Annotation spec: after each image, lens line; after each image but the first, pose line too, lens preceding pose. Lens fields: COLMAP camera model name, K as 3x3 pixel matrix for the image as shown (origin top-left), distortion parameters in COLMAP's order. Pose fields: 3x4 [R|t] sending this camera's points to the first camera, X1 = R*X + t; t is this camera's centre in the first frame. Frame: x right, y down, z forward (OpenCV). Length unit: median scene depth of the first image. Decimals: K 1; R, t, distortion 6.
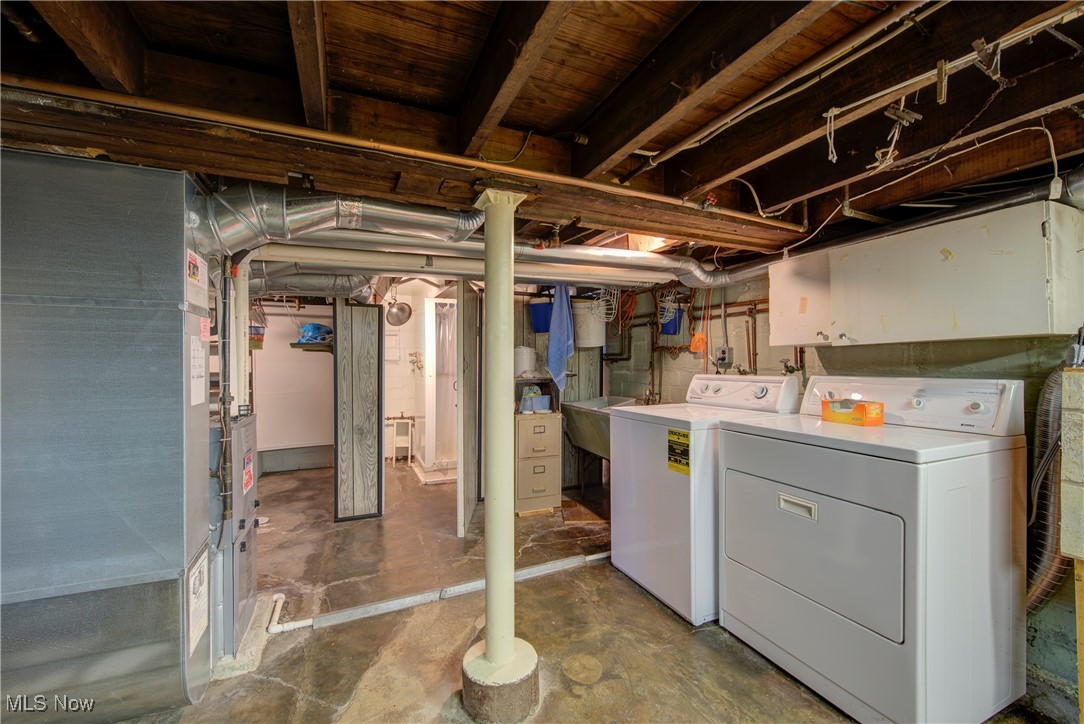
lens RADIAL K [[440.5, 0, 536.5], [0, 440.5, 363.0], [0, 0, 1]] dist [0.008086, -0.003159]
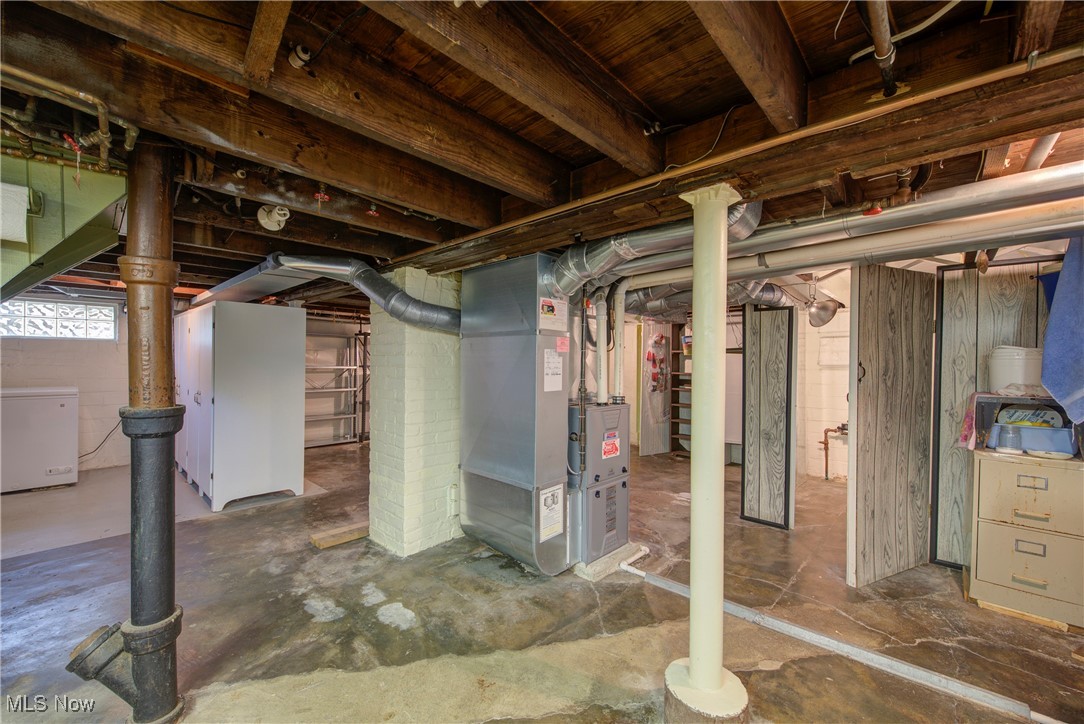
lens RADIAL K [[432.4, 0, 541.0], [0, 432.4, 362.5], [0, 0, 1]] dist [0.006789, -0.002614]
pose [[0.397617, 0.005127, -0.917537, 0.423072], [-0.012988, 0.999916, -0.000041, -0.006878], [0.917460, 0.011933, 0.397650, 0.207356]]
